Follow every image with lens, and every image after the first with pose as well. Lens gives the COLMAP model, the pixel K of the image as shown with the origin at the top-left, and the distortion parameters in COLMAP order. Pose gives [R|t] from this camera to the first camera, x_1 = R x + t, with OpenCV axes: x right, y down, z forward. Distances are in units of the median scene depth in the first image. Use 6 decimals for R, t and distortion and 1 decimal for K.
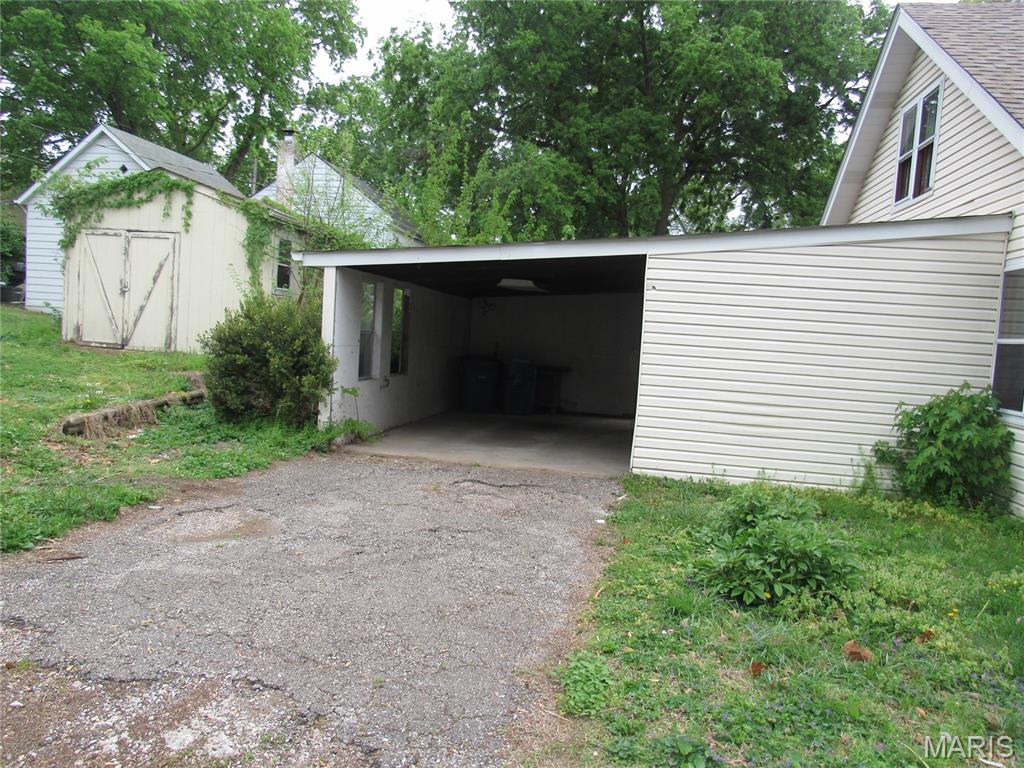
lens RADIAL K [[729.2, 0, 515.5], [0, 729.2, 386.5], [0, 0, 1]] dist [-0.020324, 0.005856]
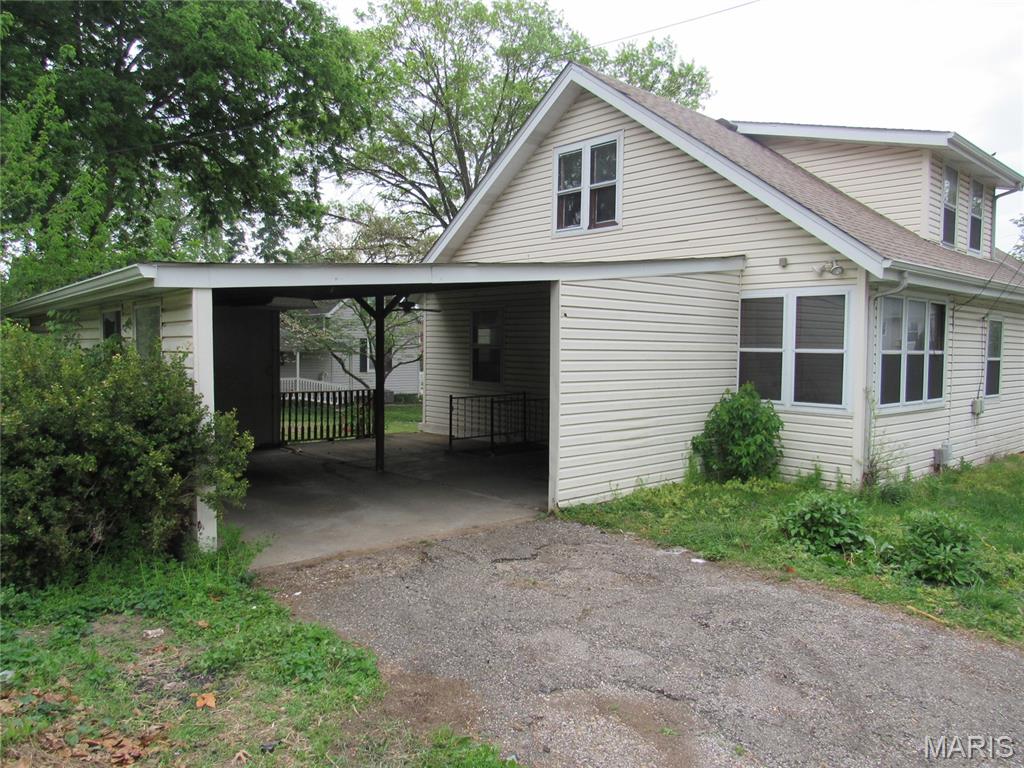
lens RADIAL K [[729.2, 0, 514.8], [0, 729.2, 381.0], [0, 0, 1]] dist [-0.020324, 0.005856]
pose [[0.625184, -0.093375, 0.774871, -0.650302], [0.084172, 0.995094, 0.052001, -0.109247], [-0.775925, 0.032712, 0.629976, 0.462424]]
